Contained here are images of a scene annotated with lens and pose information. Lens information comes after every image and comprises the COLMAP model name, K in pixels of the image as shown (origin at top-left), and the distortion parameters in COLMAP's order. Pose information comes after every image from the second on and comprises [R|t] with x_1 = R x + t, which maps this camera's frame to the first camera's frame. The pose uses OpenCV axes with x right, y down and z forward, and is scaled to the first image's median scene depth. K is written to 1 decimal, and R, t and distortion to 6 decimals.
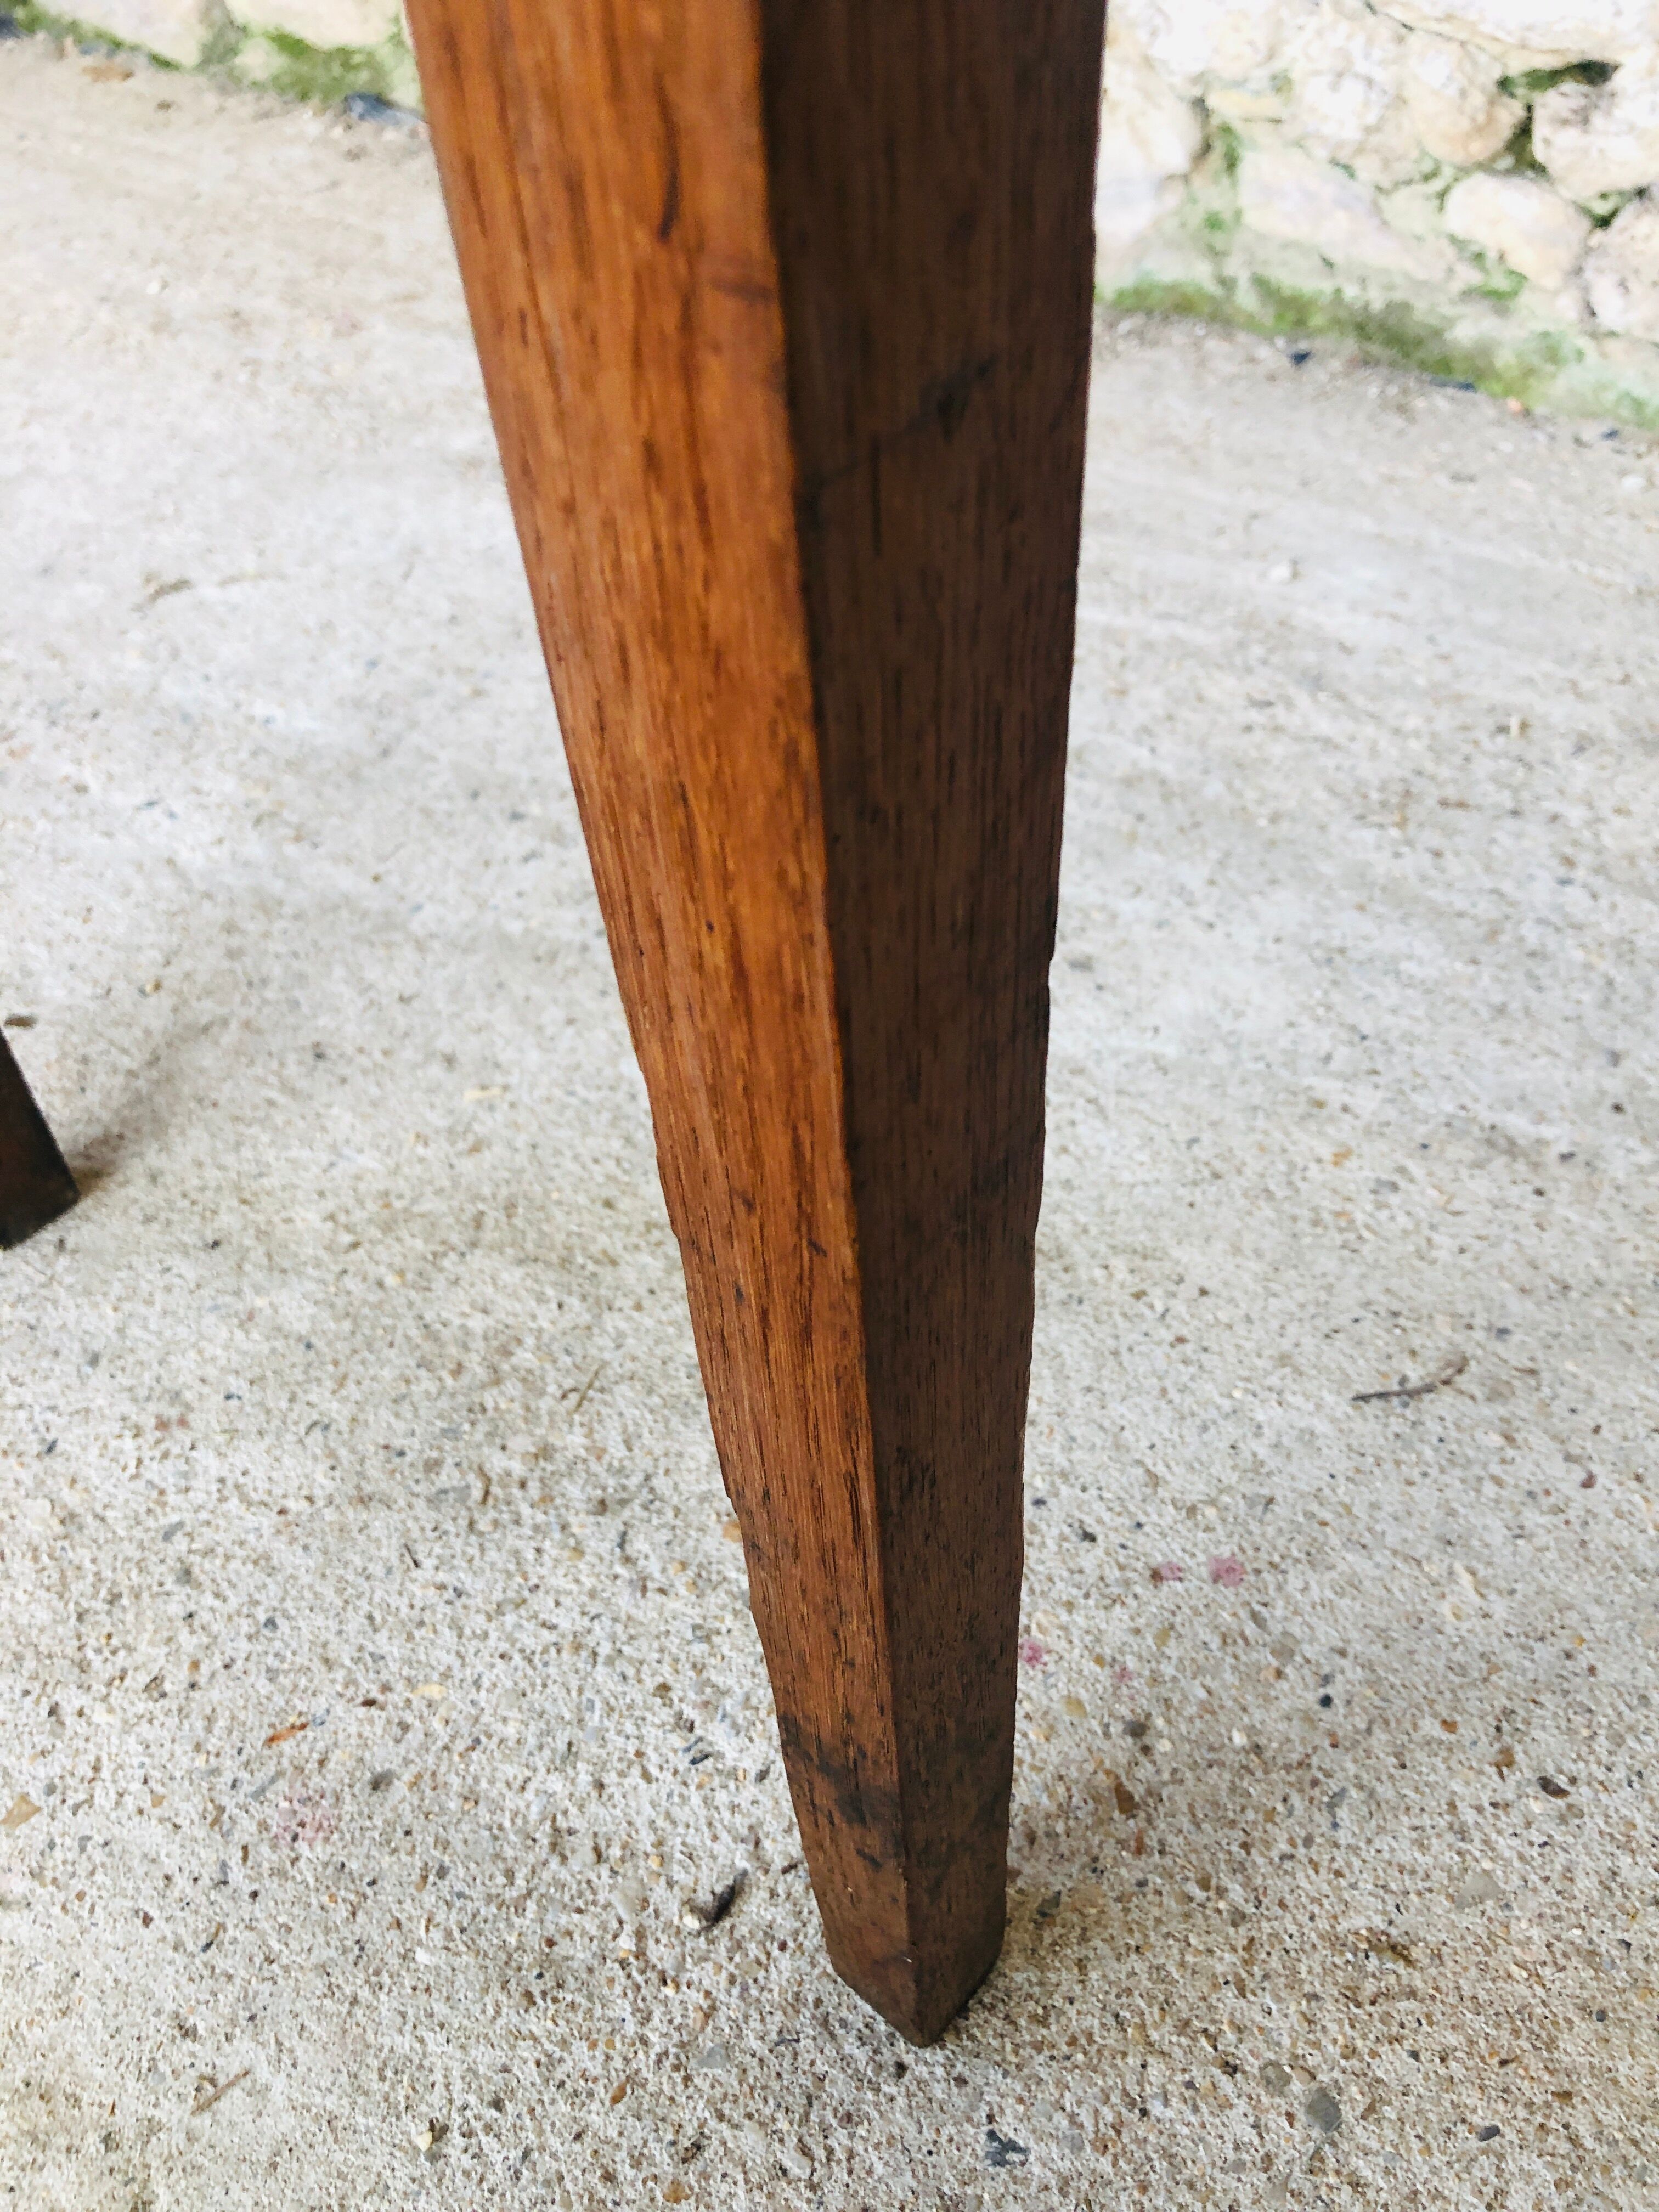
lens RADIAL K [[1831.0, 0, 770.5], [0, 1831.0, 1077.7], [0, 0, 1]] dist [0.023121, -0.016951]
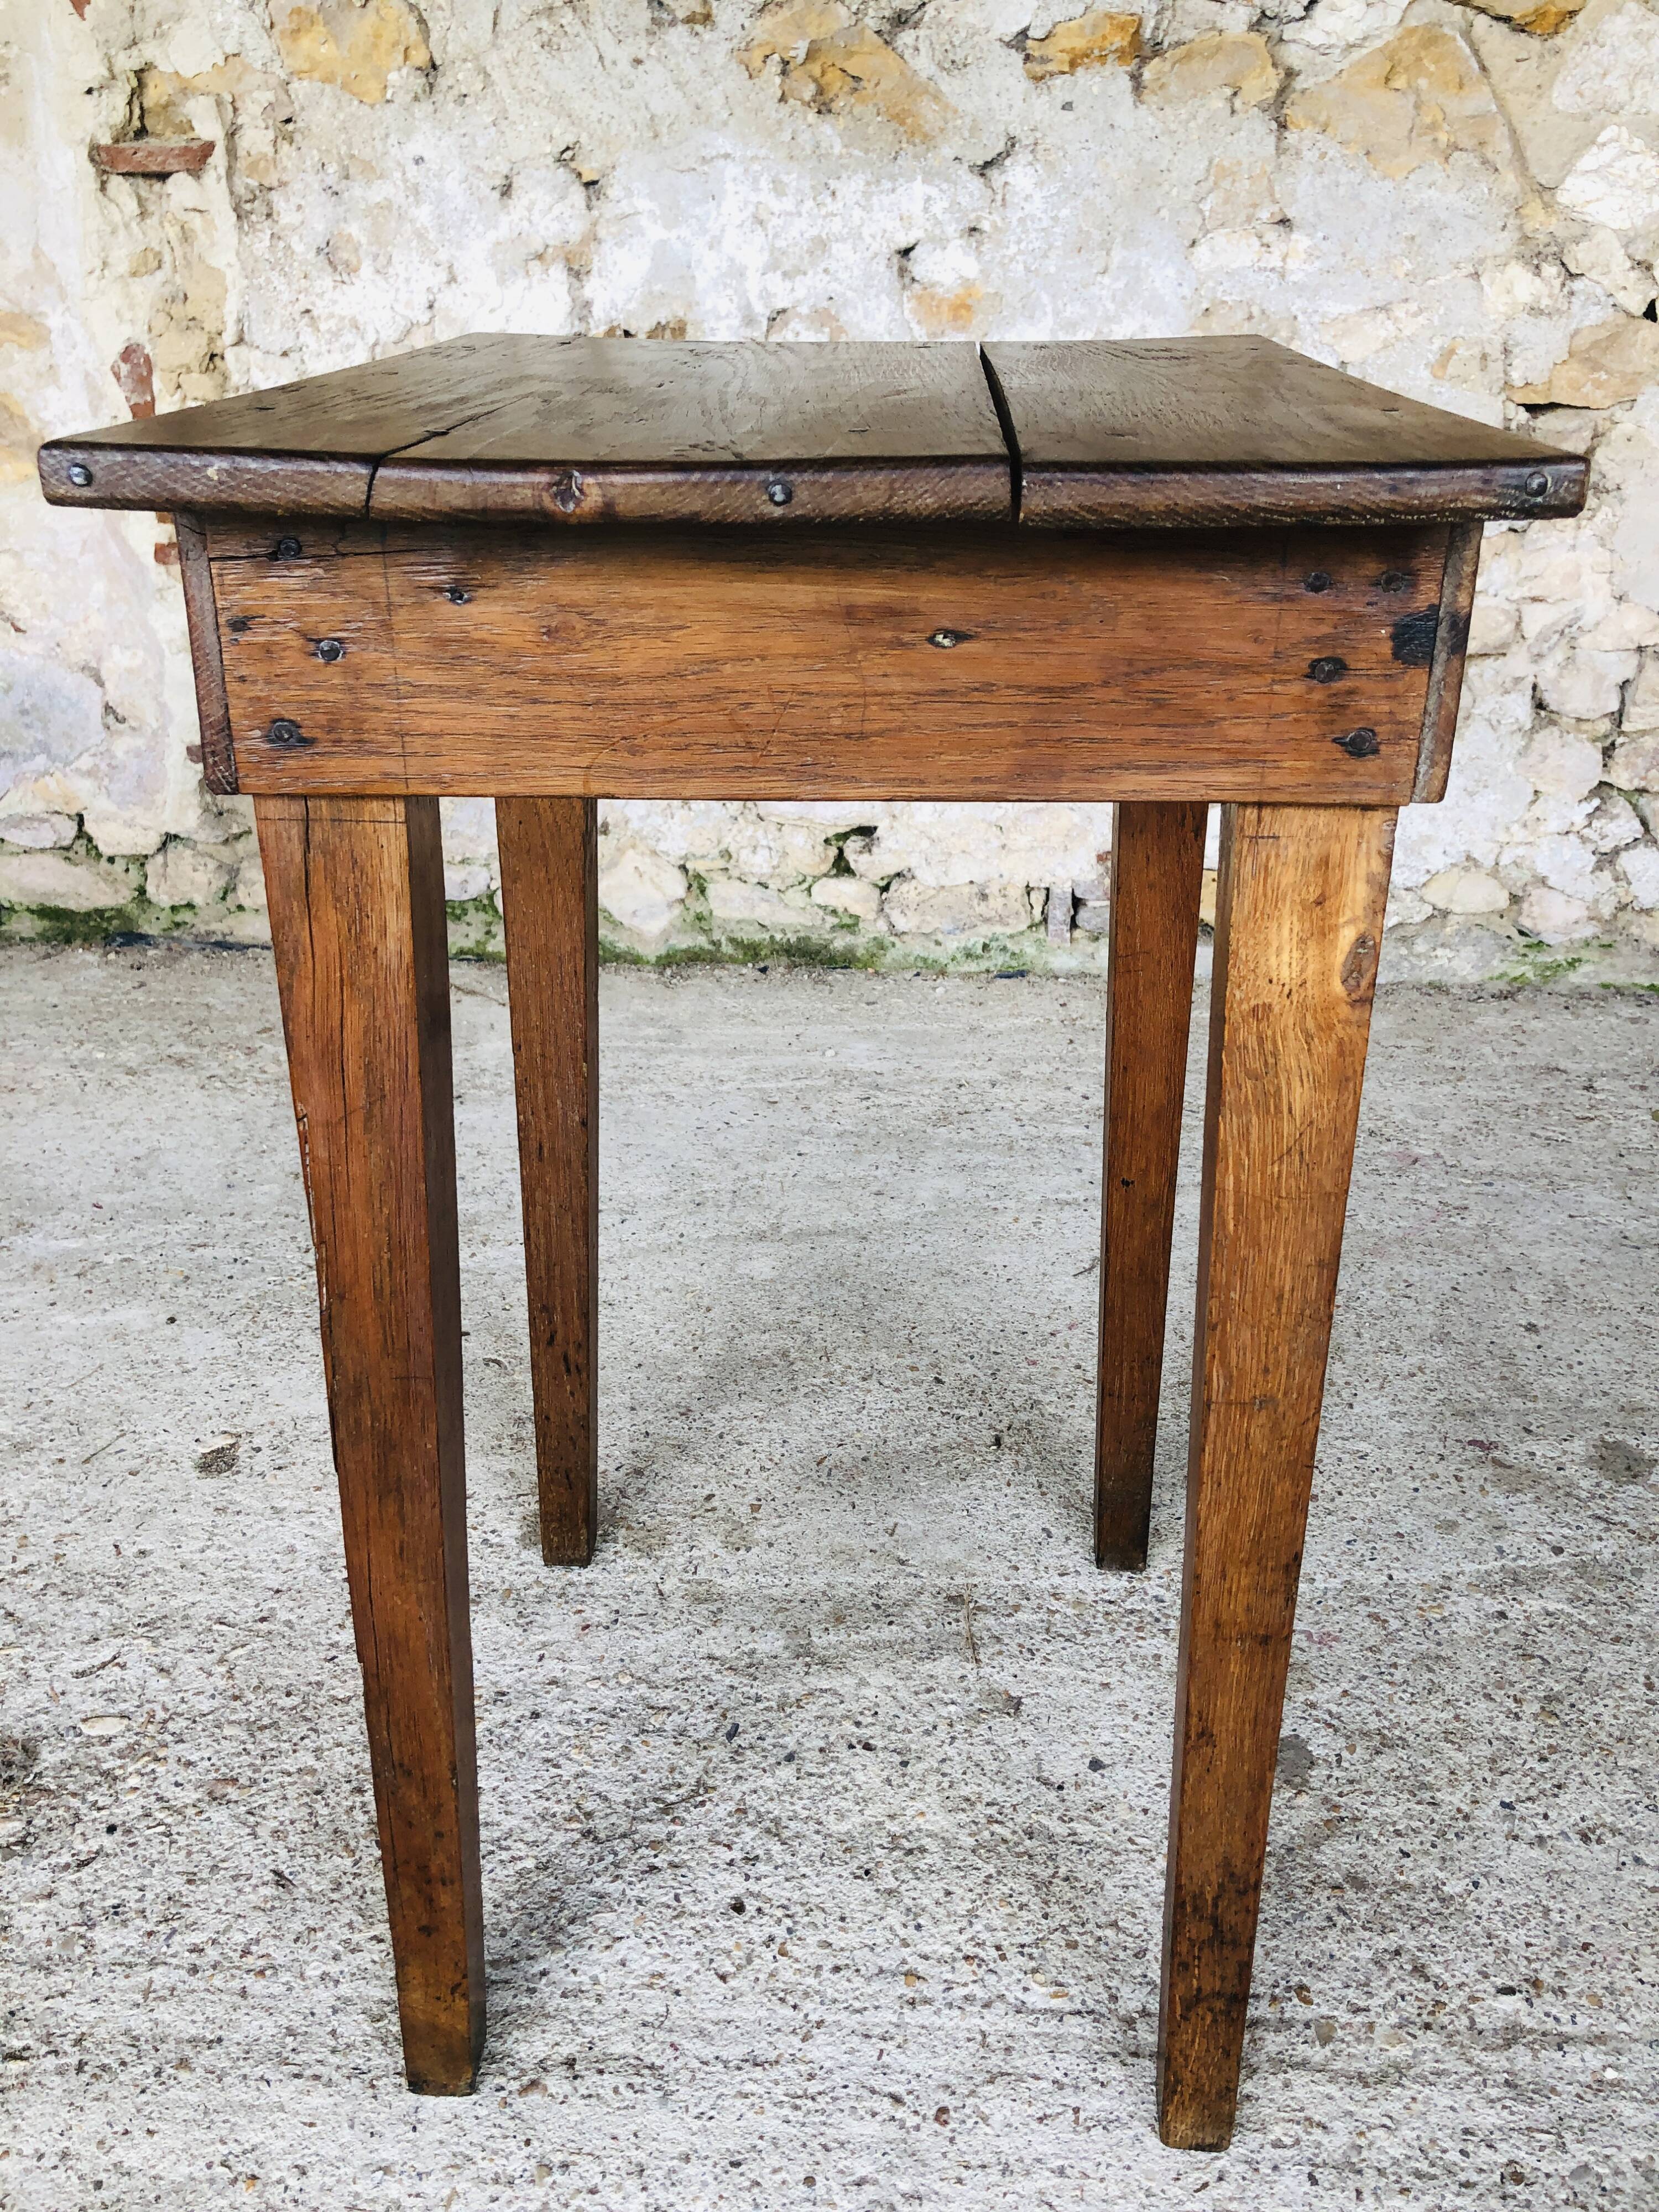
lens RADIAL K [[1831.0, 0, 807.2], [0, 1831.0, 1082.7], [0, 0, 1]] dist [0.023121, -0.016951]
pose [[0.850687, -0.194693, 0.488289, -0.728930], [0.353556, 0.899306, -0.257382, 0.270387], [-0.389011, 0.391590, 0.833864, -0.686959]]
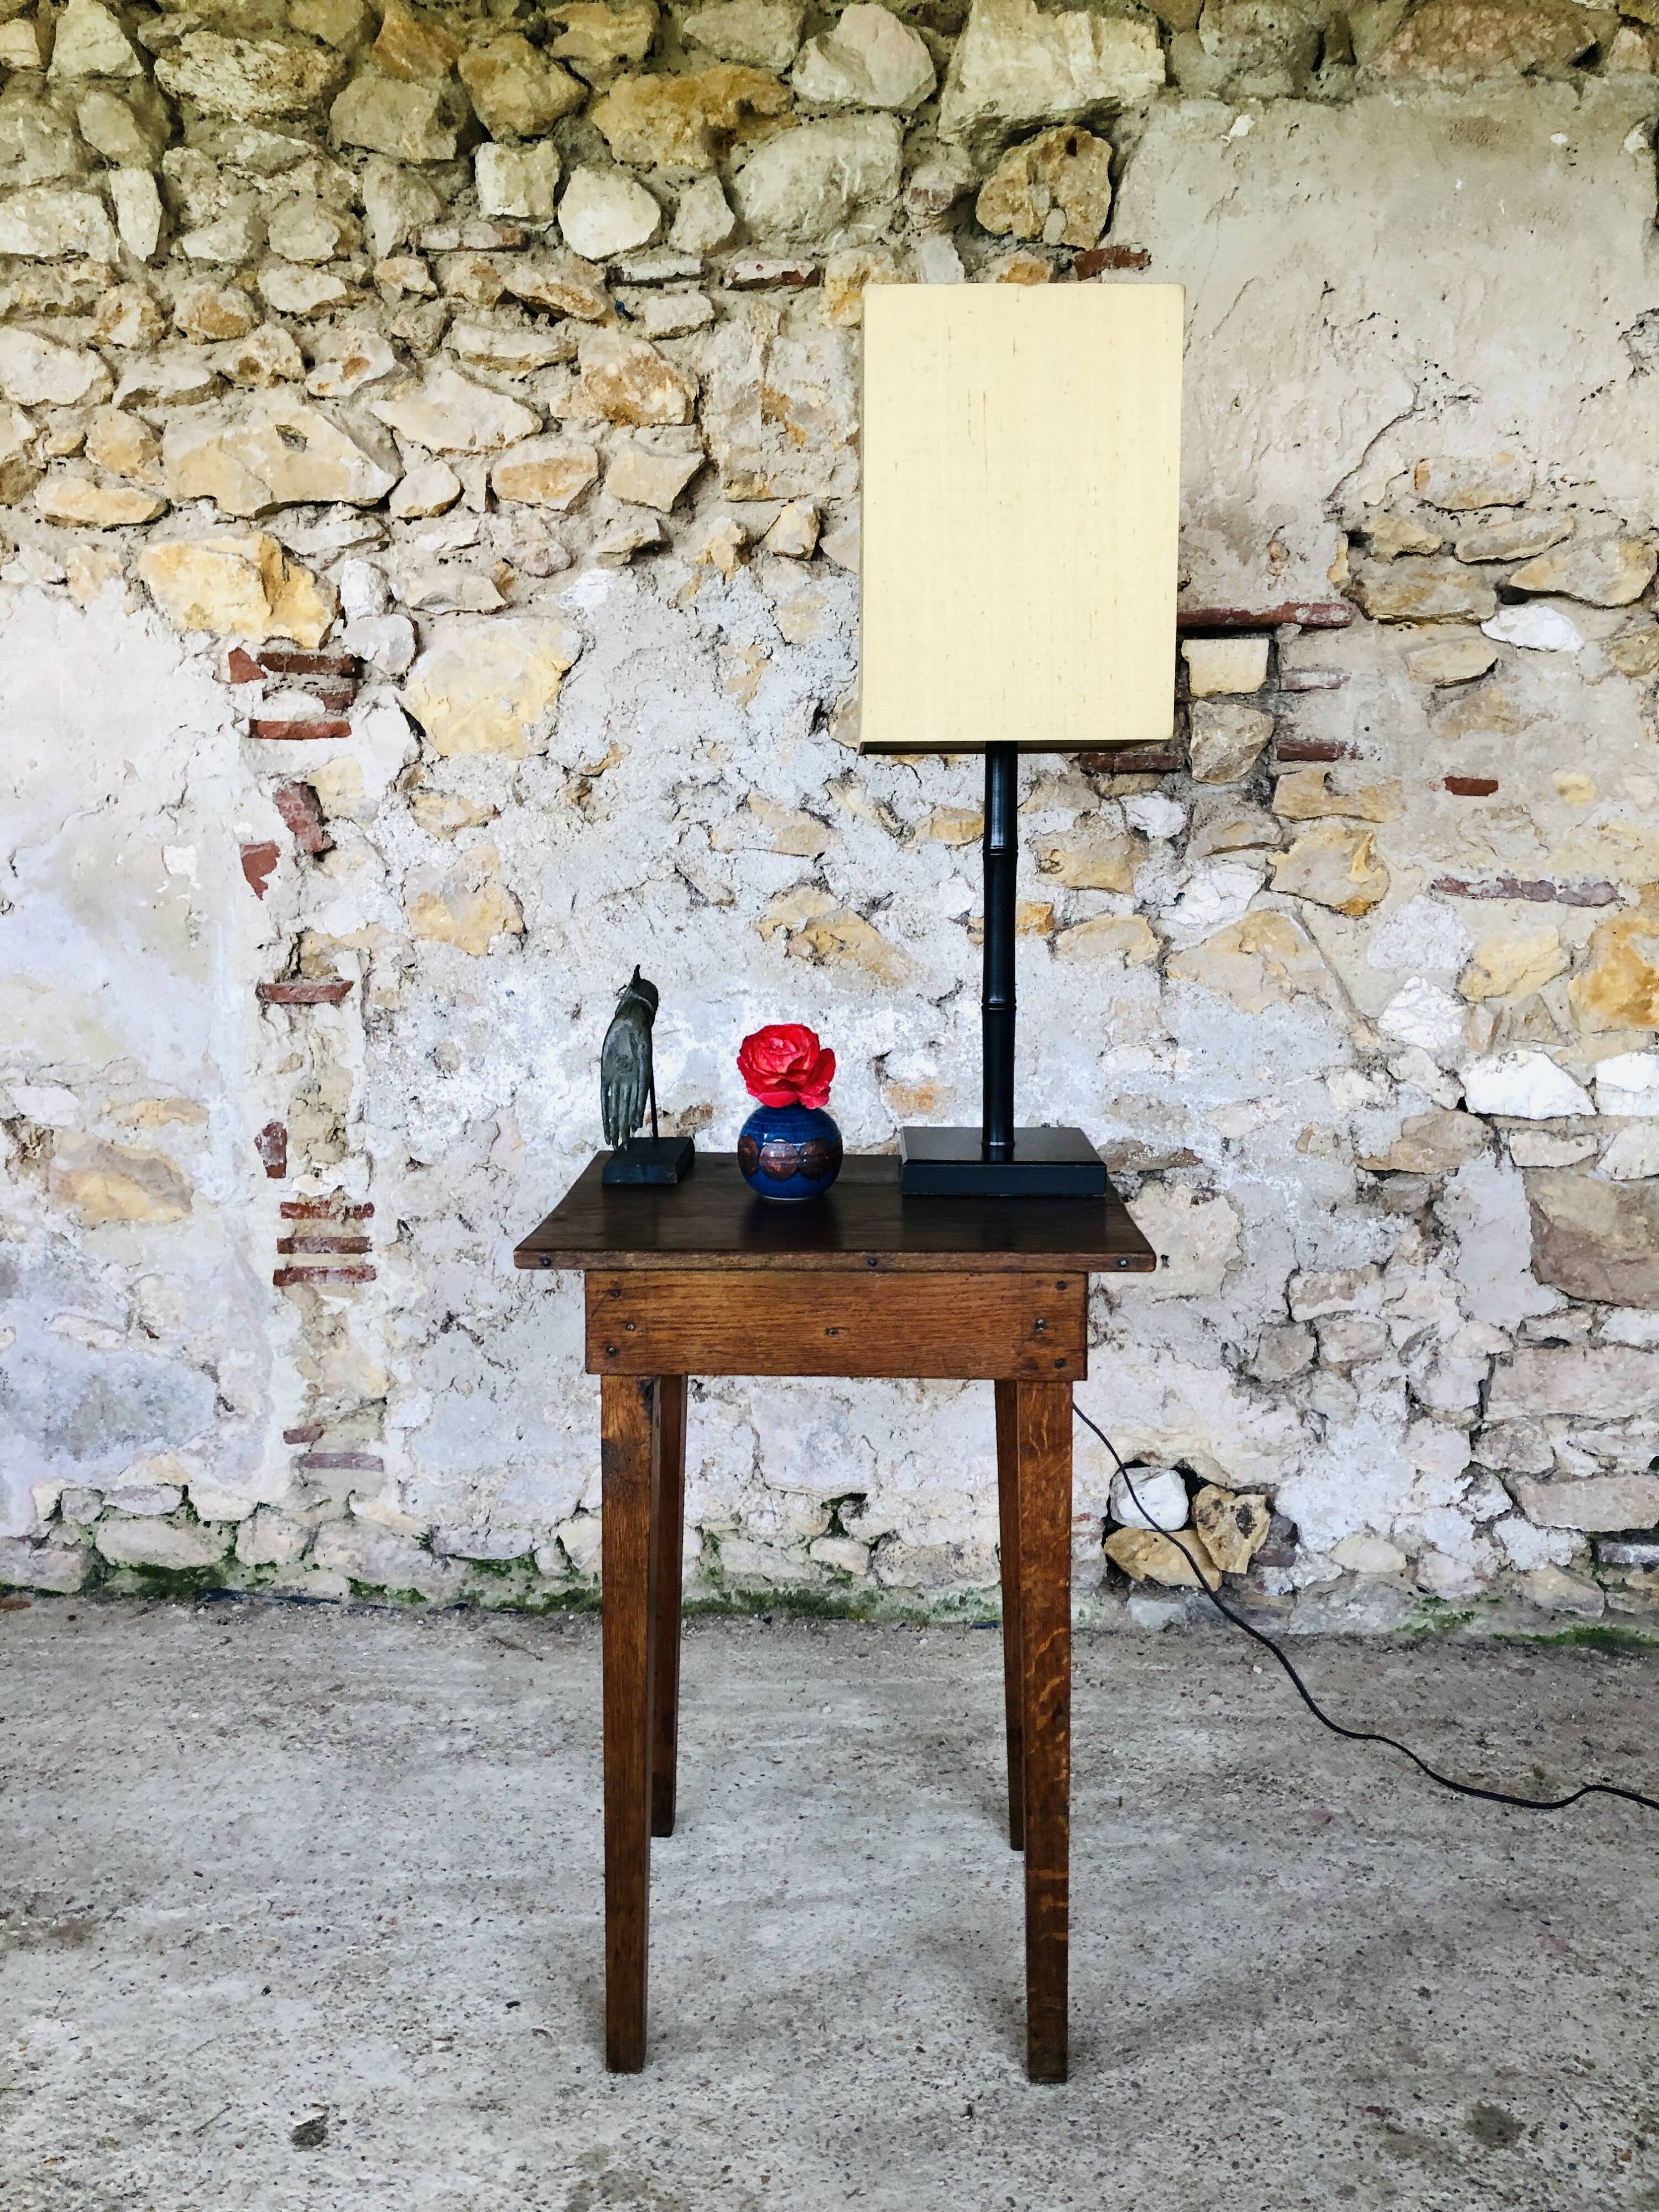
lens RADIAL K [[1831.0, 0, 815.5], [0, 1831.0, 1072.9], [0, 0, 1]] dist [0.023121, -0.016951]
pose [[0.847810, -0.054096, 0.527534, -0.909980], [0.358832, 0.790978, -0.495574, 0.242458], [-0.390459, 0.609449, 0.690010, -1.109696]]
